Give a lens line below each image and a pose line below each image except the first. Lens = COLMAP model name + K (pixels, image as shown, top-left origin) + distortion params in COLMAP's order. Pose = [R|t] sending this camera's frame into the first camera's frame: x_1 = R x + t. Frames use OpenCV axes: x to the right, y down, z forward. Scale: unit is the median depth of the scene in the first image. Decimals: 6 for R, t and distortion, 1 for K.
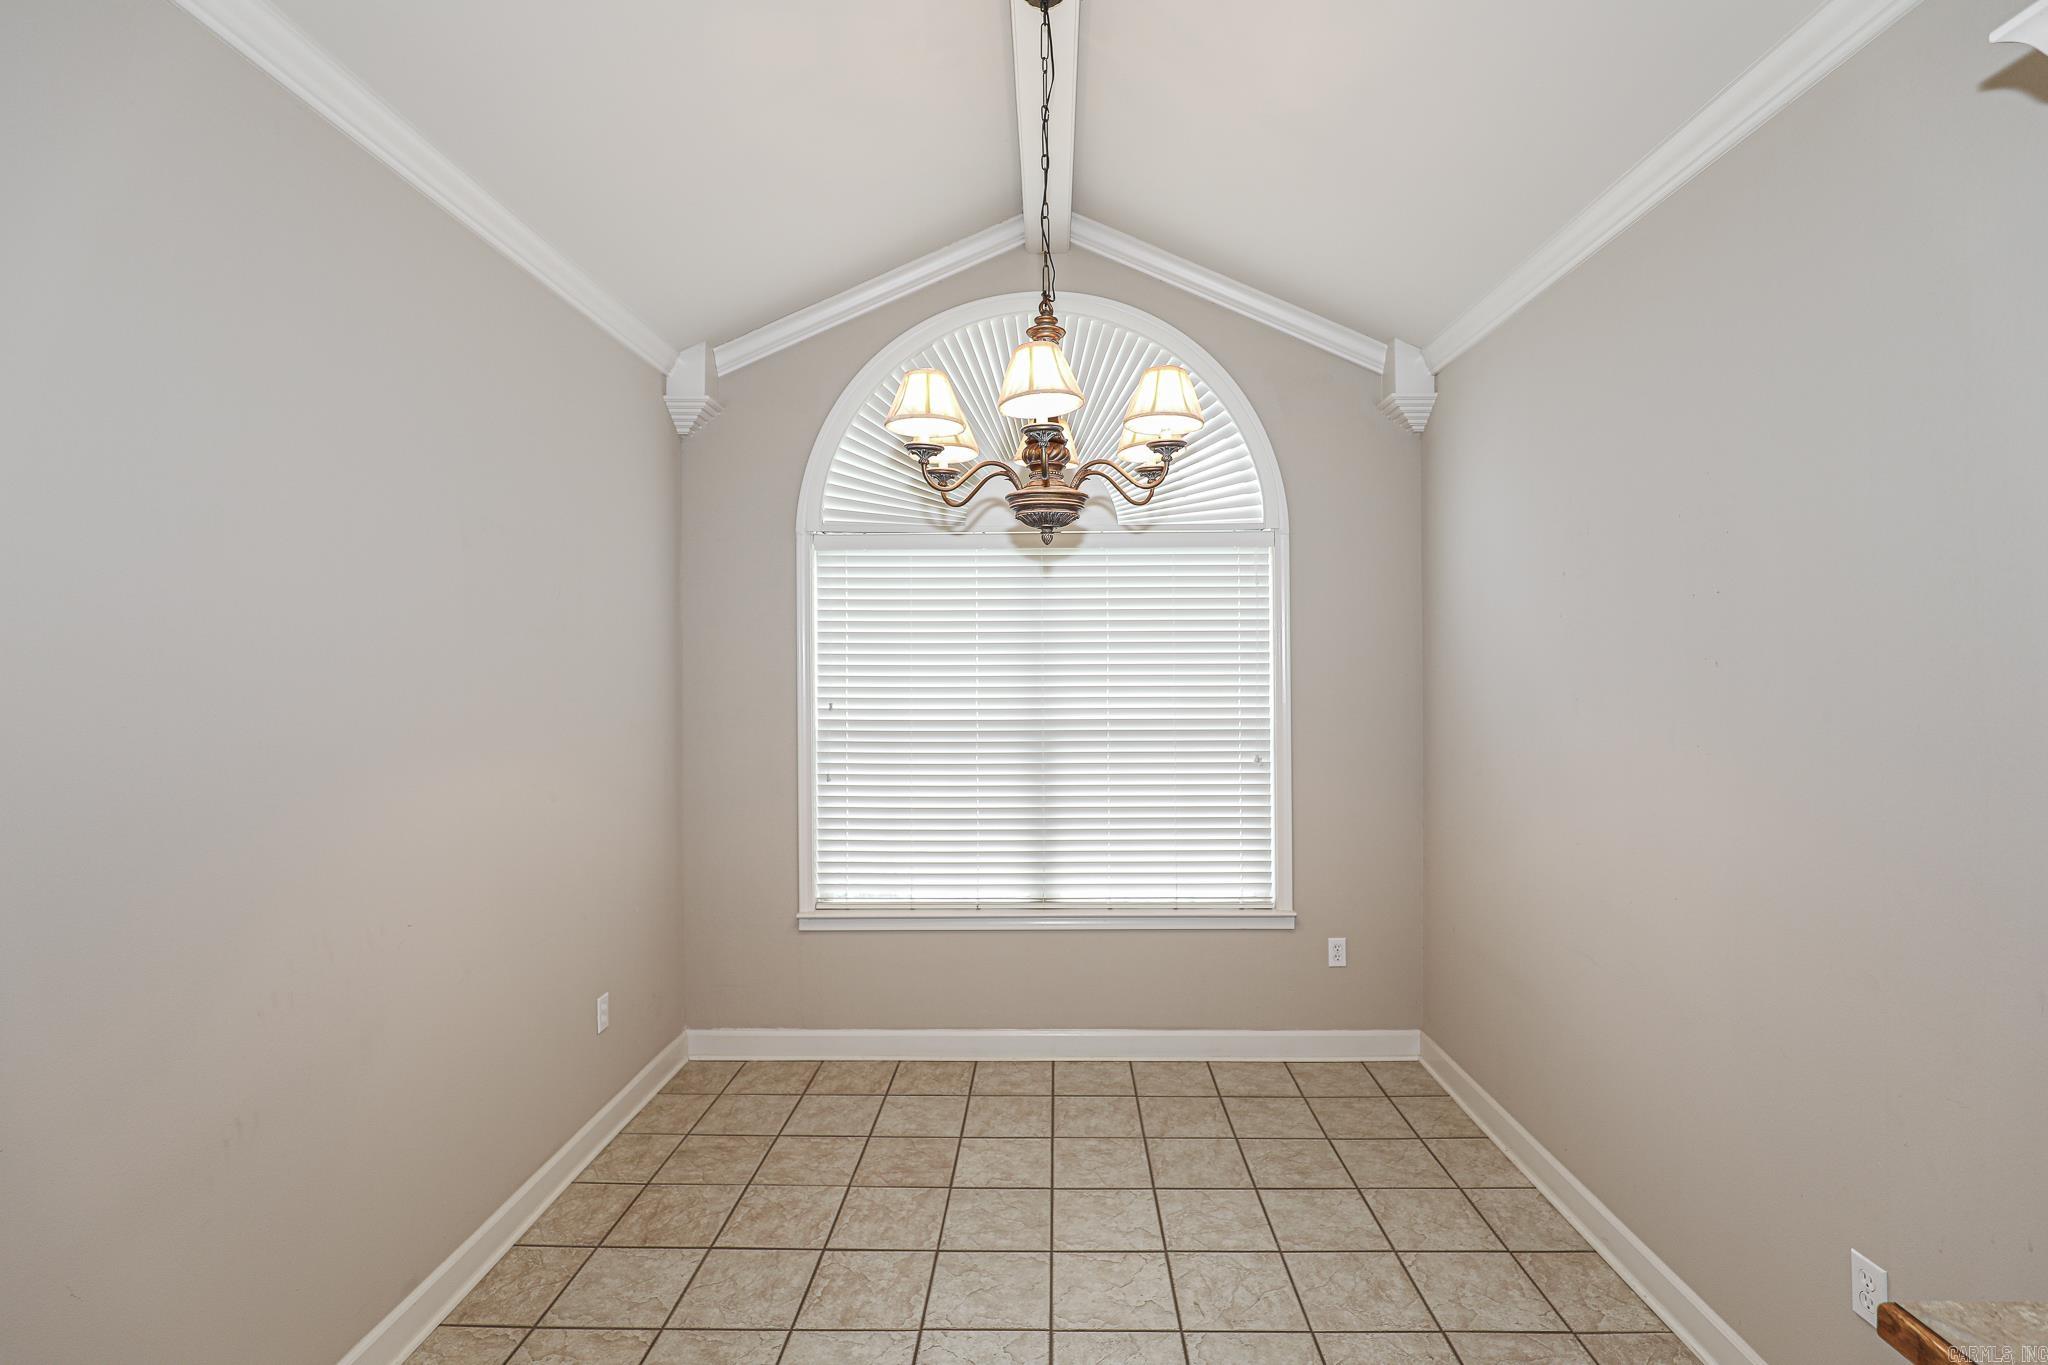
lens RADIAL K [[931.1, 0, 1053.2], [0, 931.1, 673.6], [0, 0, 1]] dist [0.002204, 0.000057]
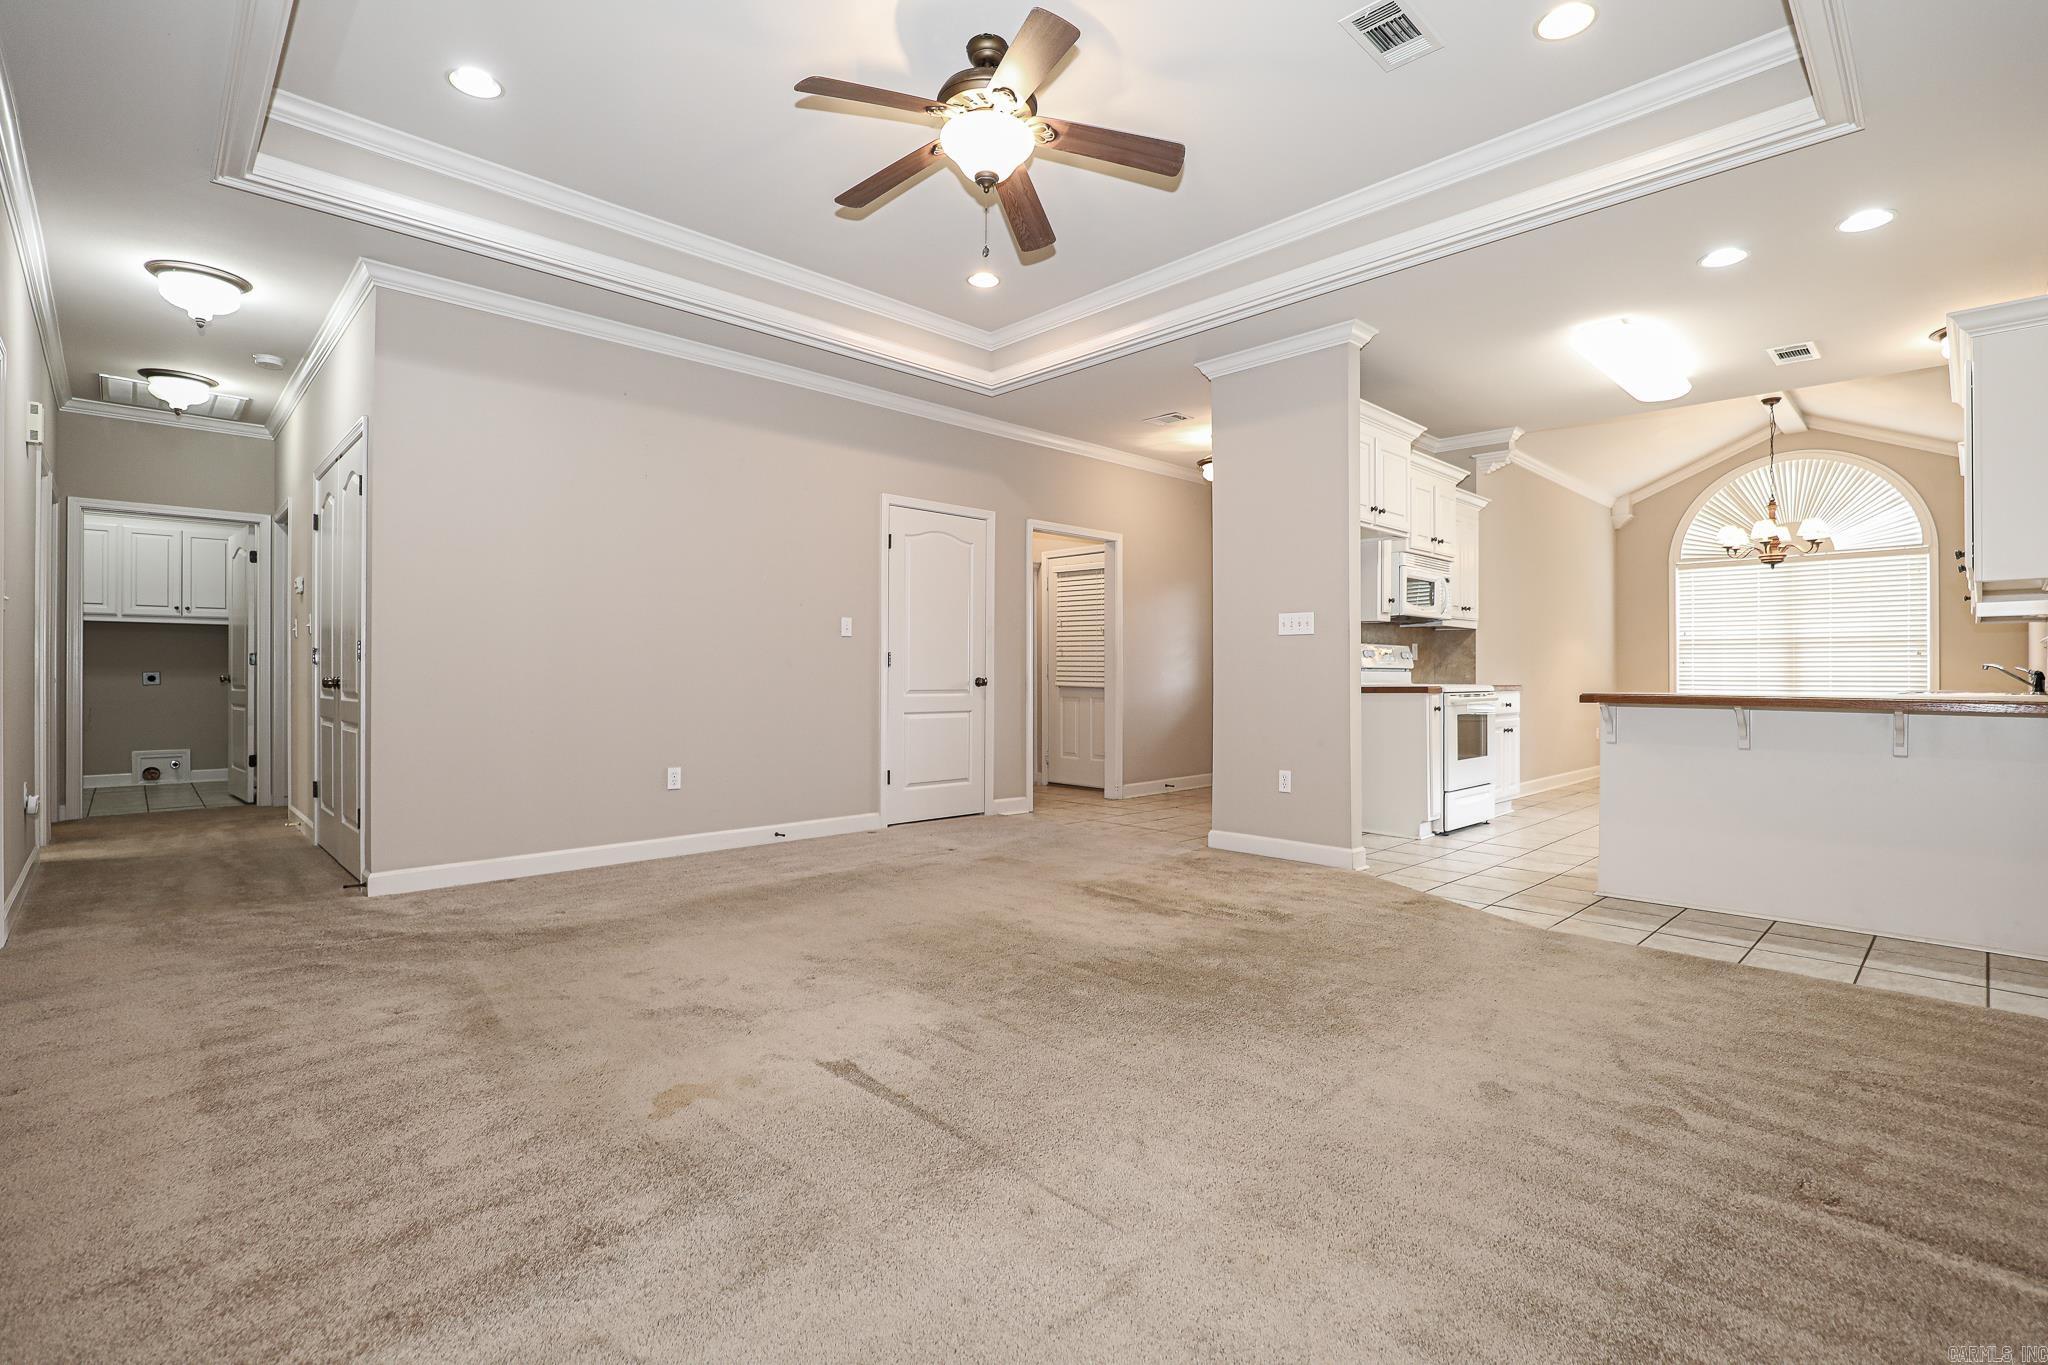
lens RADIAL K [[940.2, 0, 1026.1], [0, 940.2, 673.9], [0, 0, 1]] dist [-0.033047, 0.008607]
pose [[0.693466, 0.005556, -0.720468, 0.320073], [-0.007124, 0.999974, 0.000854, 0.153949], [0.720454, 0.004541, 0.693488, -1.967800]]
